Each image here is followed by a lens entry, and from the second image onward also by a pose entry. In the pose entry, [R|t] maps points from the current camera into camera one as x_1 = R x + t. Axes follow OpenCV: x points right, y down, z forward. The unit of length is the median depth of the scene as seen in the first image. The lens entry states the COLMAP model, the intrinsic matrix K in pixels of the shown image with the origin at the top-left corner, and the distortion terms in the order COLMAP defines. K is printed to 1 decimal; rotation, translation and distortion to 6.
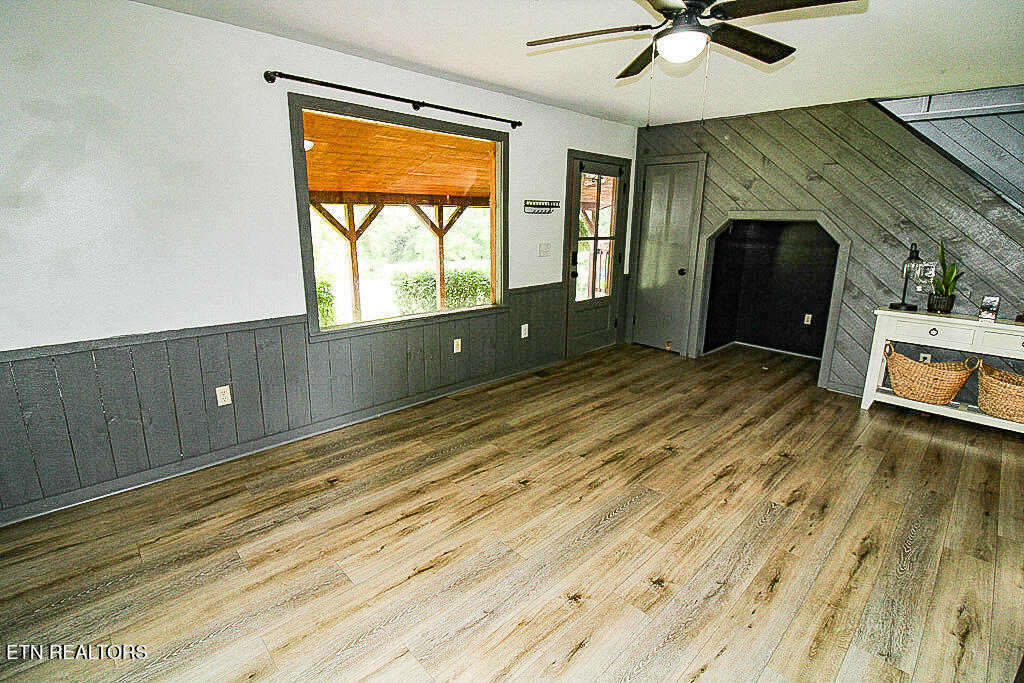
lens RADIAL K [[473.9, 0, 511.3], [0, 473.9, 332.5], [0, 0, 1]] dist [0.001998, -0.014943]
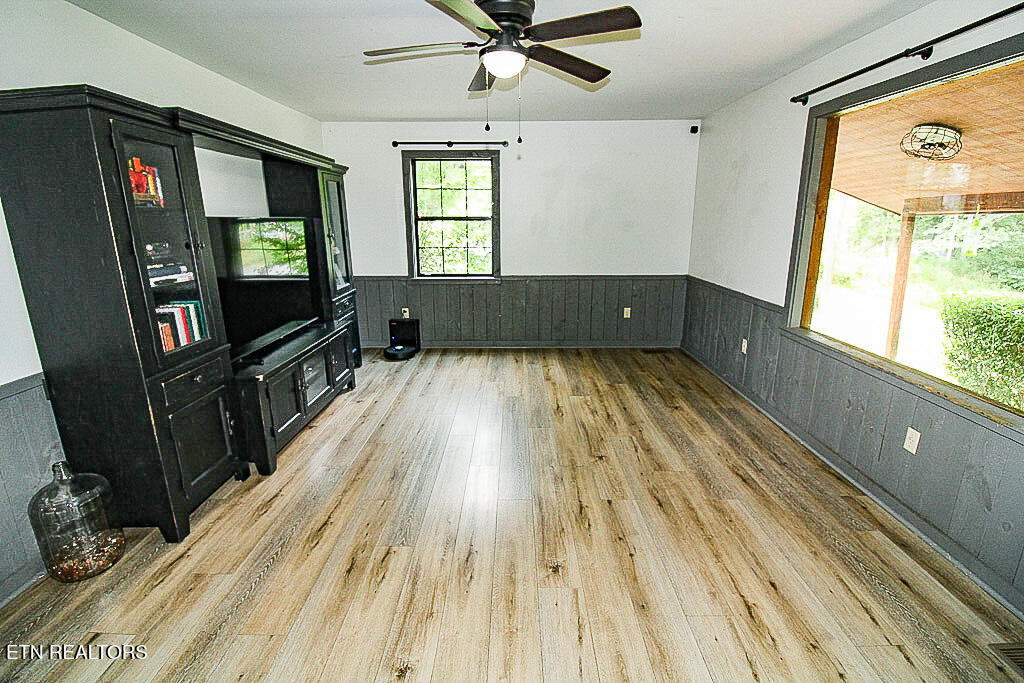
lens RADIAL K [[473.9, 0, 511.3], [0, 473.9, 332.5], [0, 0, 1]] dist [0.001998, -0.014943]
pose [[-0.696552, 0.157090, -0.700098, 0.887524], [-0.175629, 0.908727, 0.378643, -0.326520], [0.695679, 0.386702, -0.605386, 1.390438]]
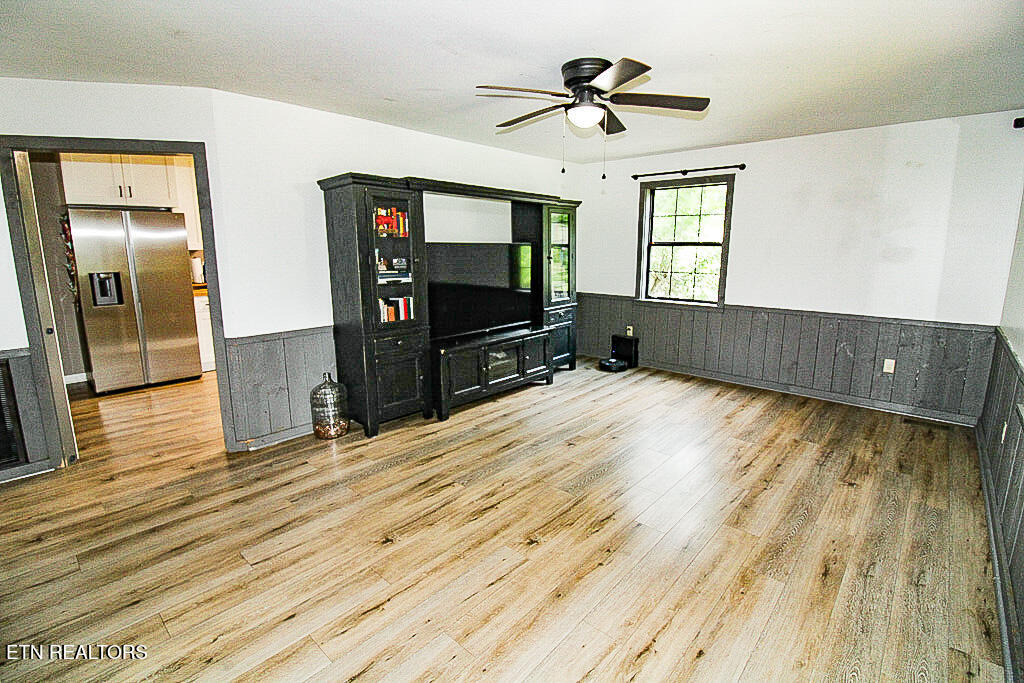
lens RADIAL K [[473.9, 0, 511.3], [0, 473.9, 332.5], [0, 0, 1]] dist [0.001998, -0.014943]
pose [[-0.997572, -0.000363, -0.069637, 0.475812], [-0.028945, 0.911674, 0.409894, -0.424112], [0.063337, 0.410915, -0.909471, 1.760100]]
